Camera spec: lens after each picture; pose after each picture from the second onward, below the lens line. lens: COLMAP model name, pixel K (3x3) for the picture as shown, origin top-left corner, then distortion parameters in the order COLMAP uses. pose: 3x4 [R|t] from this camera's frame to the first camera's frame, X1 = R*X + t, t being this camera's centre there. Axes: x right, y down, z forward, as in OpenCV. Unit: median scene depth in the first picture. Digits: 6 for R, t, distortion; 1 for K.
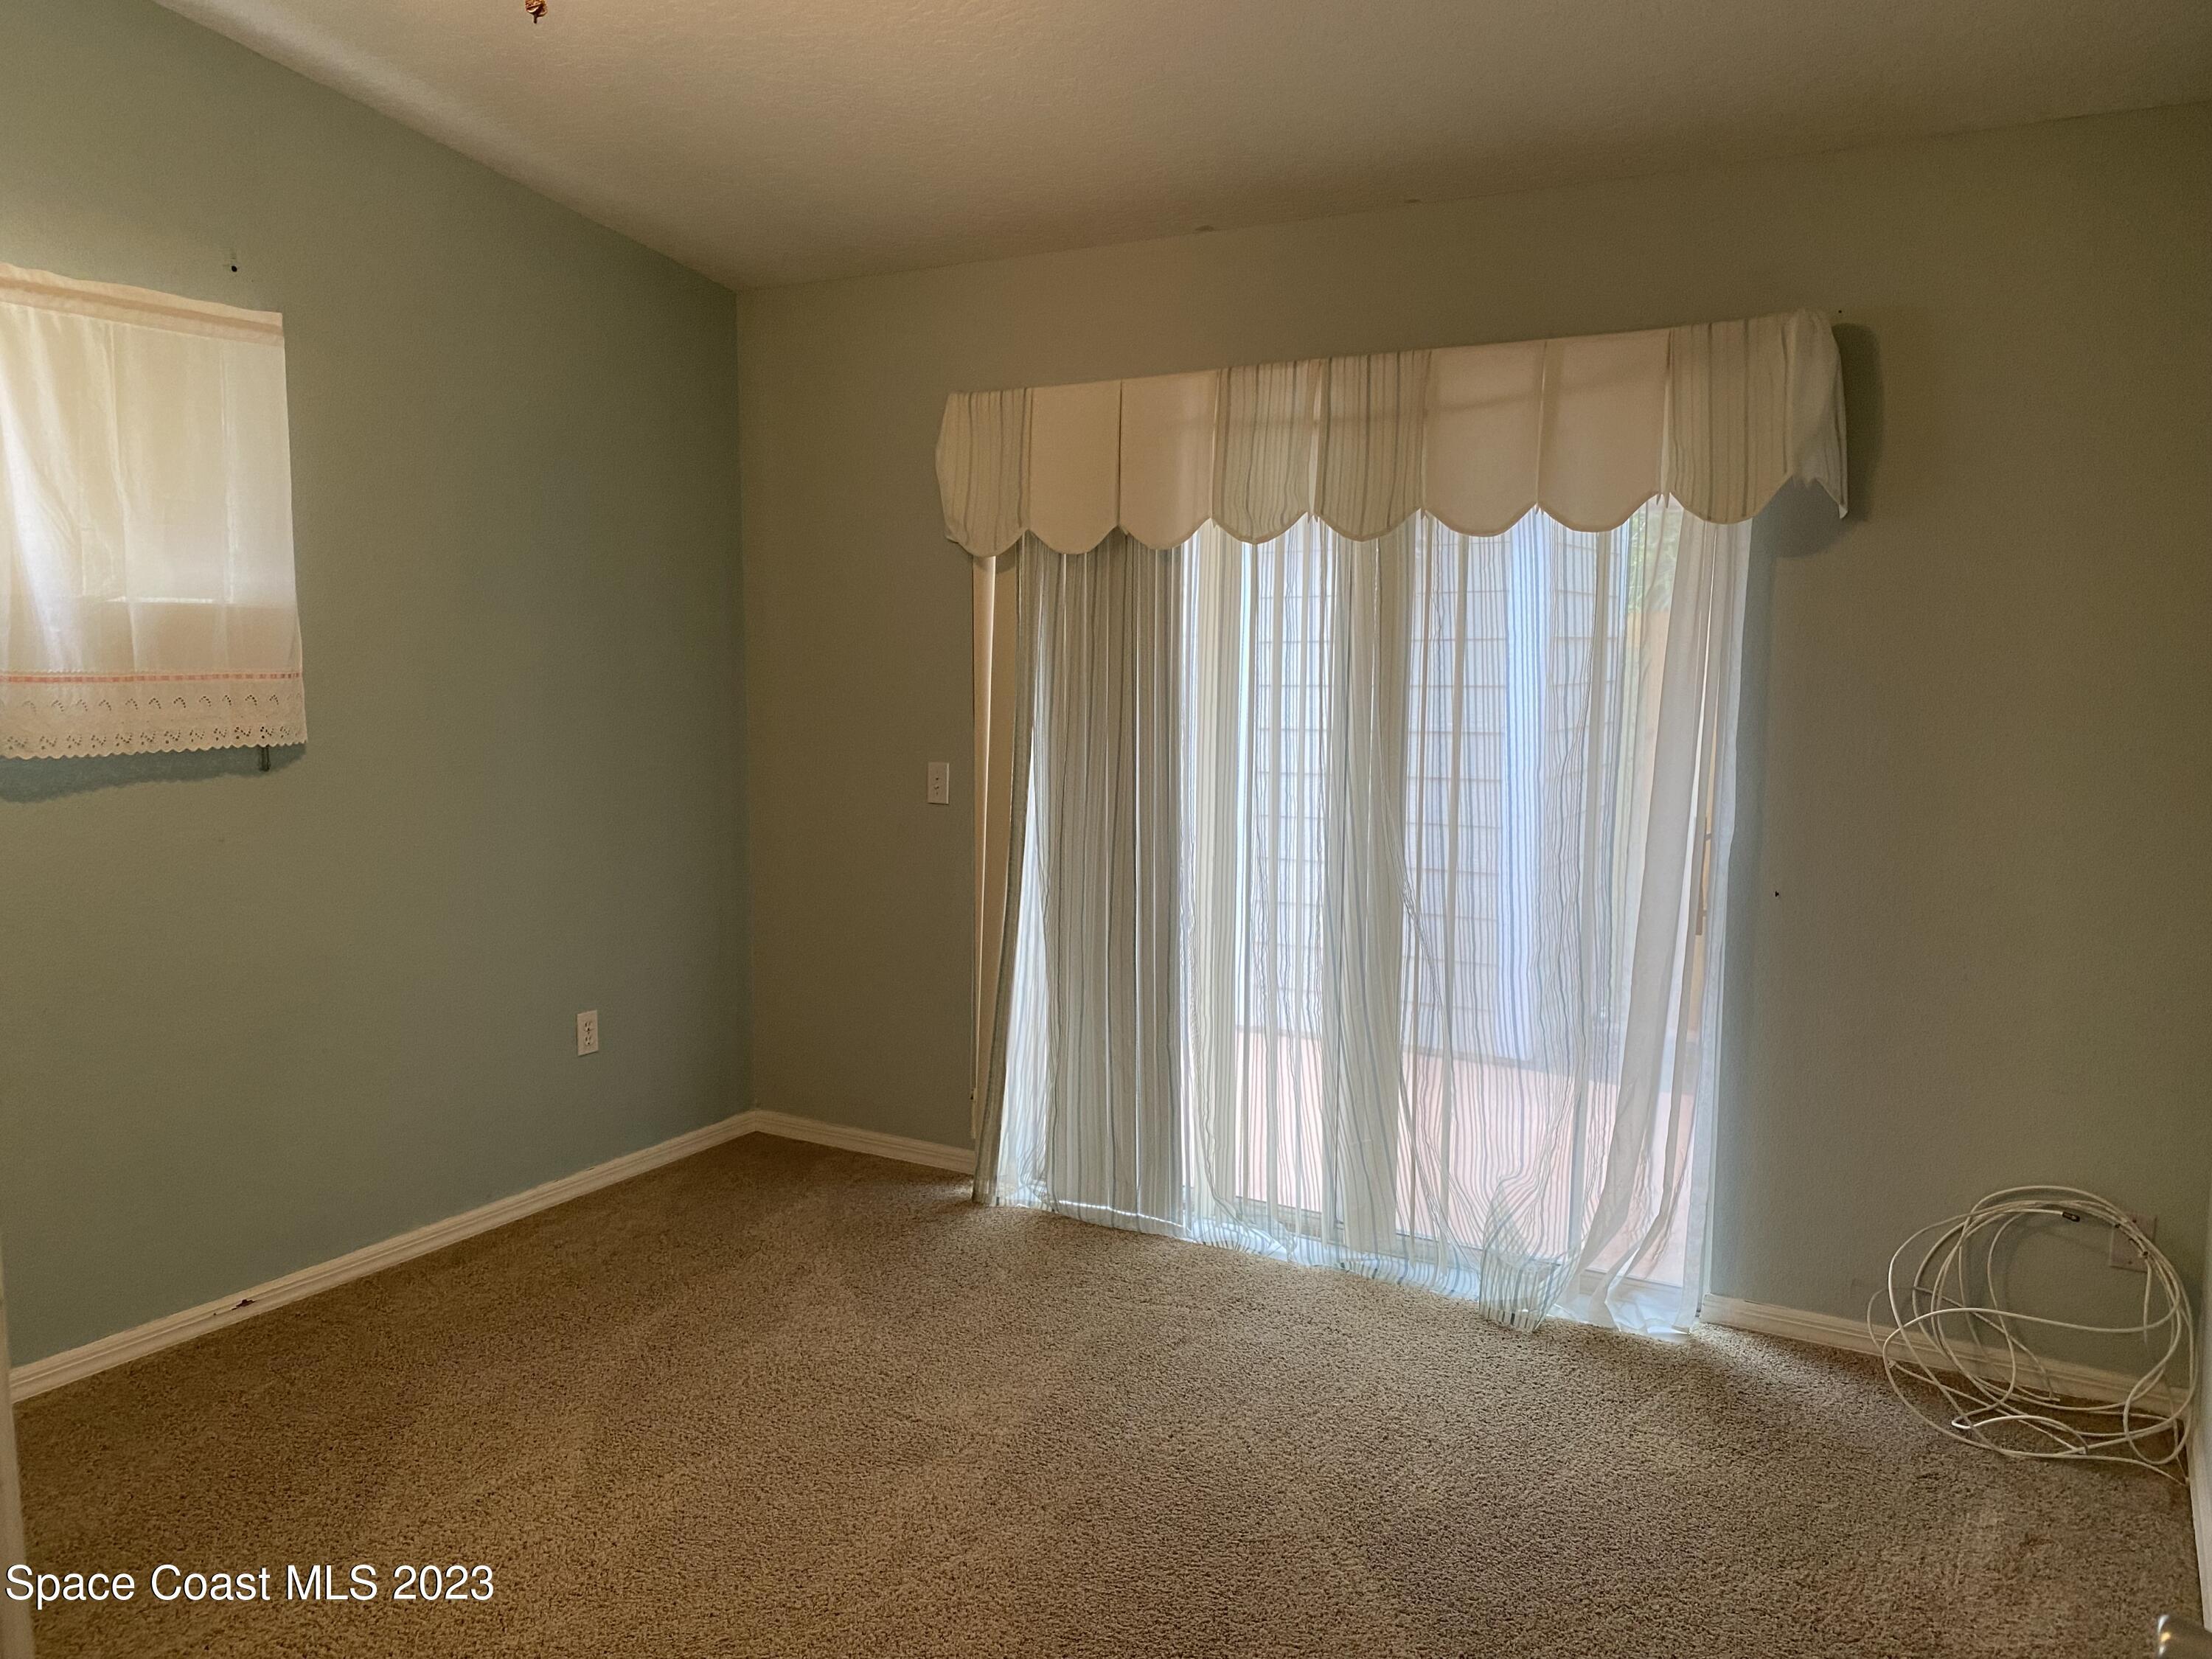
lens RADIAL K [[1702.5, 0, 1122.3], [0, 1702.5, 832.3], [0, 0, 1]] dist [0.019860, -0.009745]
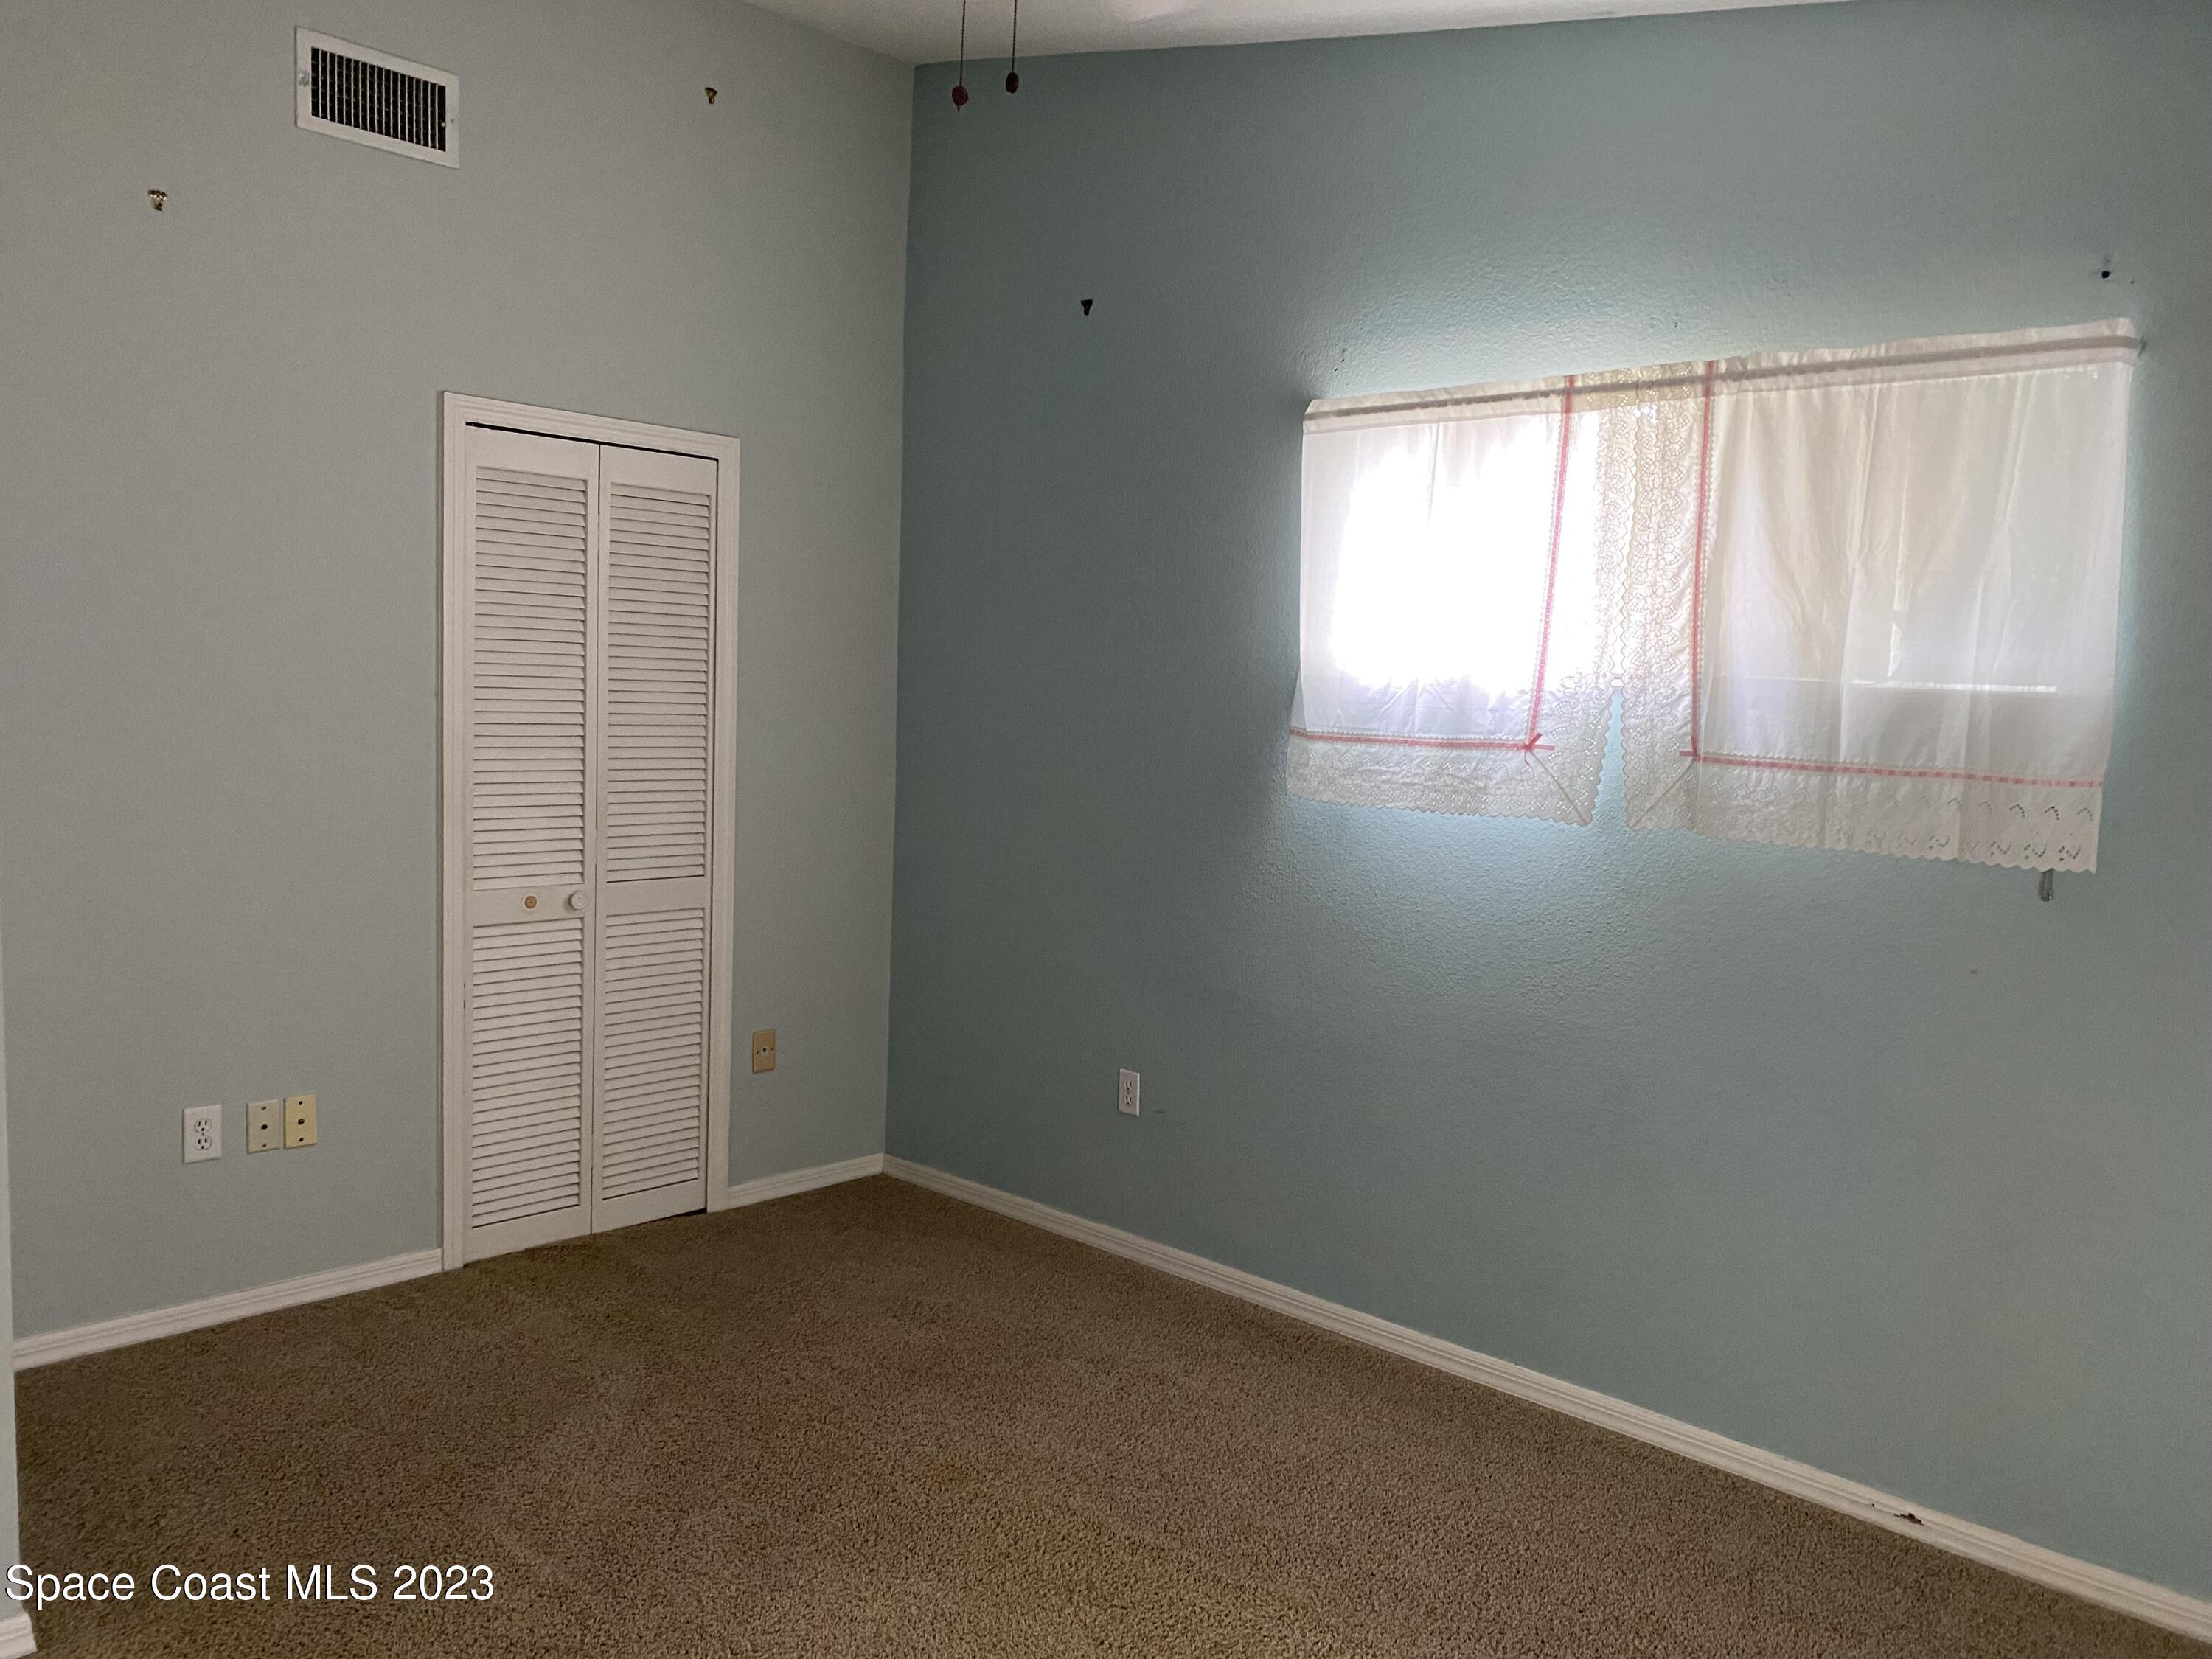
lens RADIAL K [[1702.5, 0, 1122.3], [0, 1702.5, 832.3], [0, 0, 1]] dist [0.019860, -0.009745]
pose [[-0.221981, 0.061599, -0.973103, 0.901678], [-0.159501, 0.982265, 0.098564, -0.191405], [0.961917, 0.177090, -0.208219, 1.853141]]
